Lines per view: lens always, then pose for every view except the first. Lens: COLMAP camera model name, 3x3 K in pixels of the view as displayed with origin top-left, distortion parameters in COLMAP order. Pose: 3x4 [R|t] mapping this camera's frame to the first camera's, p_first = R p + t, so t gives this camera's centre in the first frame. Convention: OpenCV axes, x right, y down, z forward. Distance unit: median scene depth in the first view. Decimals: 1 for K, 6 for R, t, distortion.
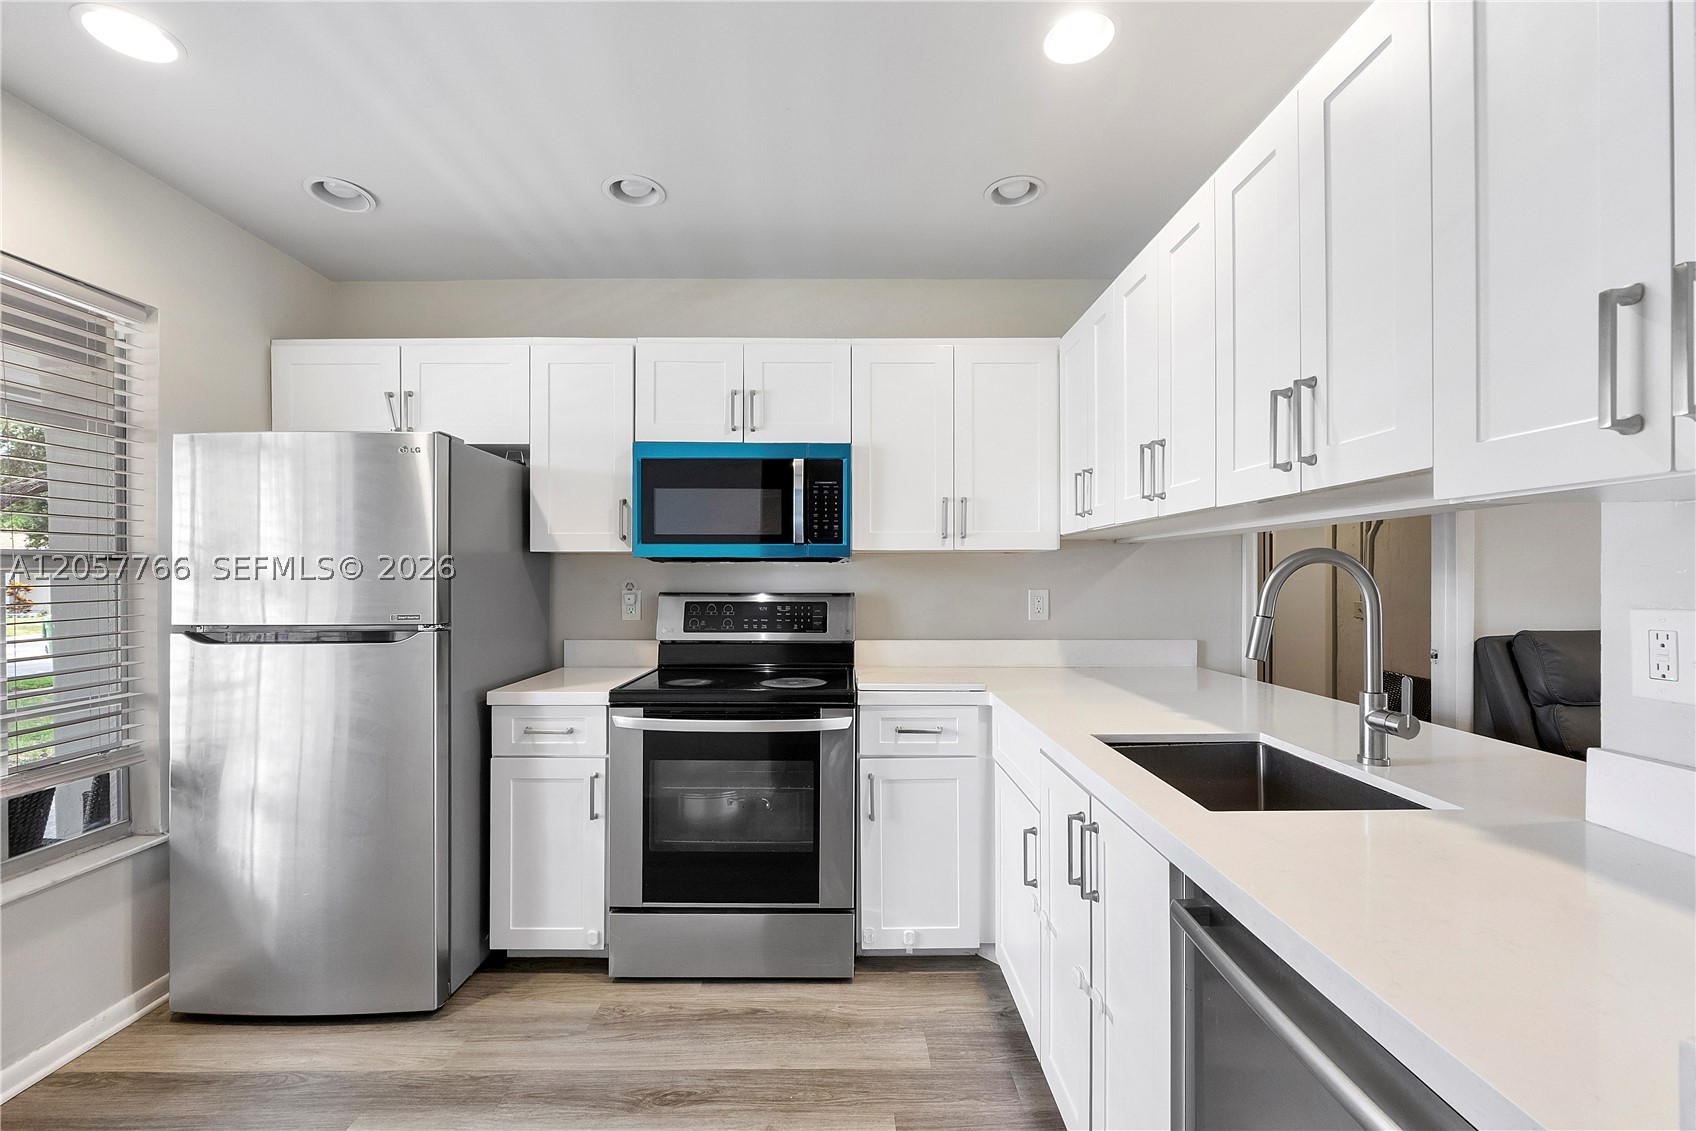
lens RADIAL K [[719.9, 0, 848.7], [0, 719.9, 571.0], [0, 0, 1]] dist [-0.000533, -0.001552]
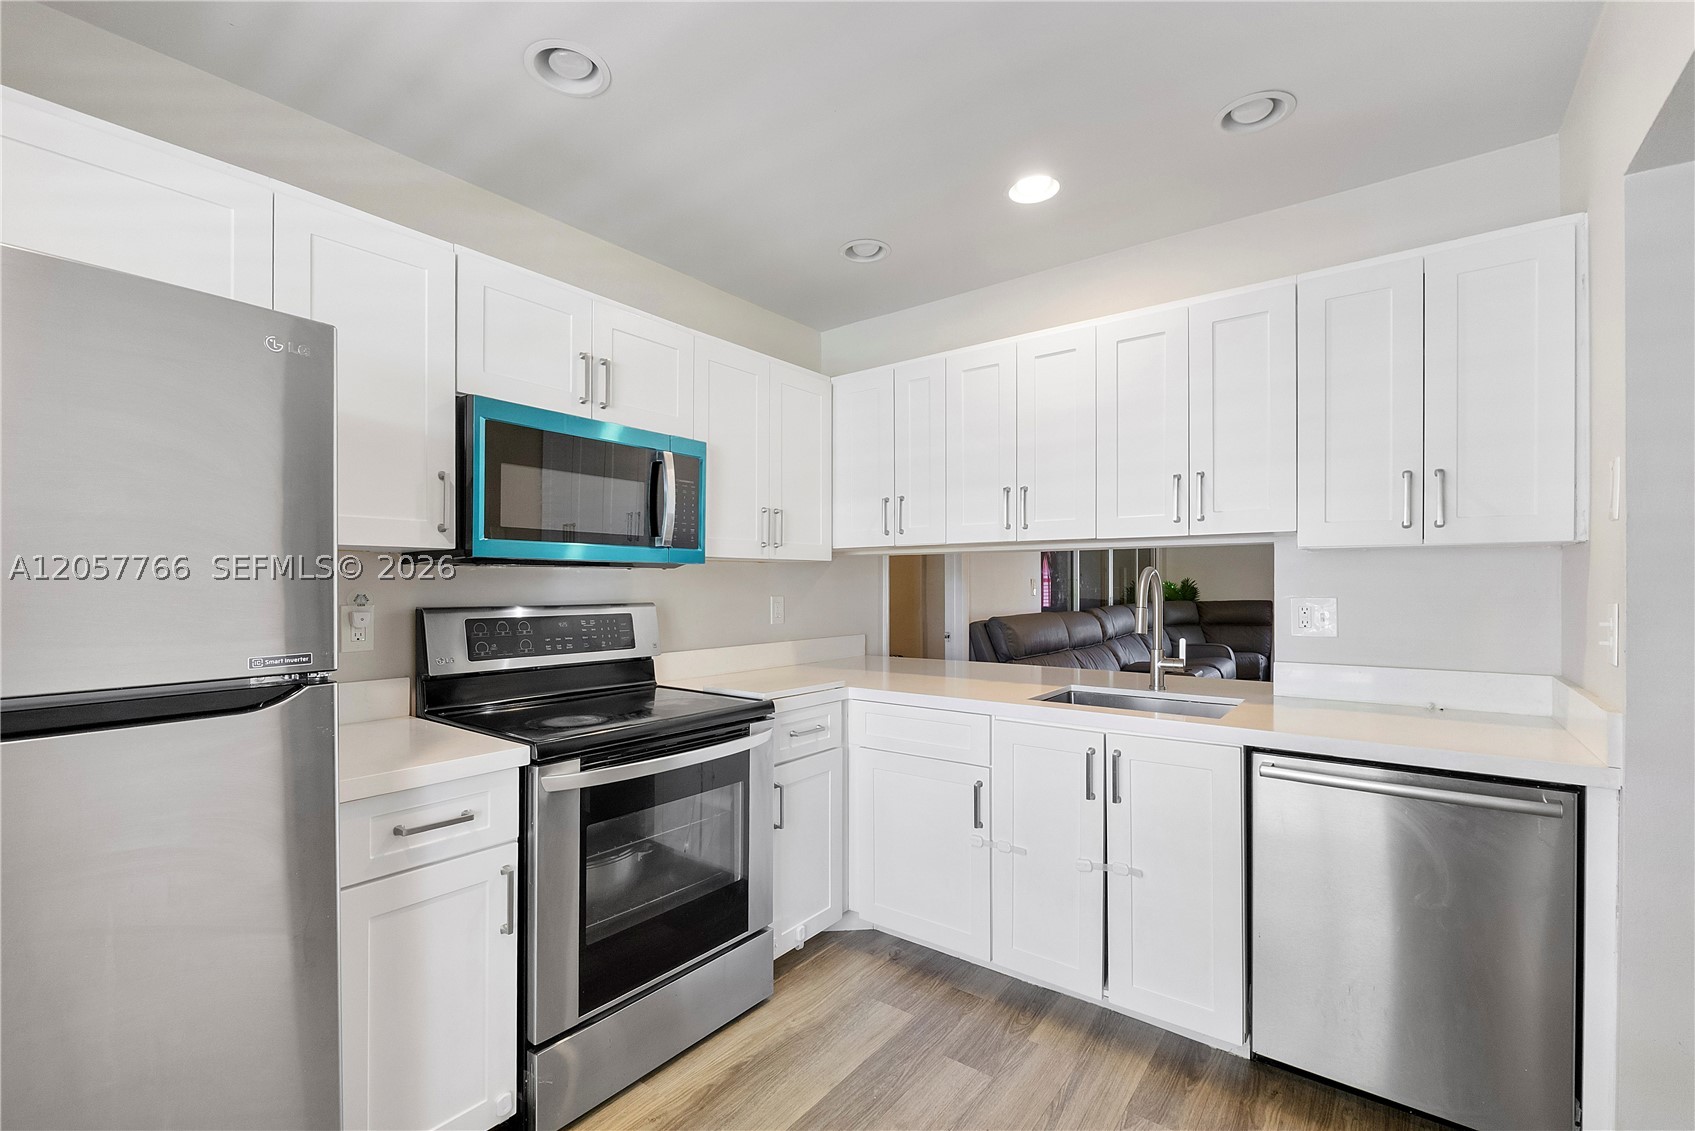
lens RADIAL K [[719.4, 0, 848.2], [0, 719.4, 575.9], [0, 0, 1]] dist [-0.000533, -0.001552]
pose [[0.622509, 0.006985, 0.782581, -0.614916], [-0.003456, 0.999975, -0.006177, 0.001817], [-0.782605, 0.001140, 0.622518, 0.271423]]
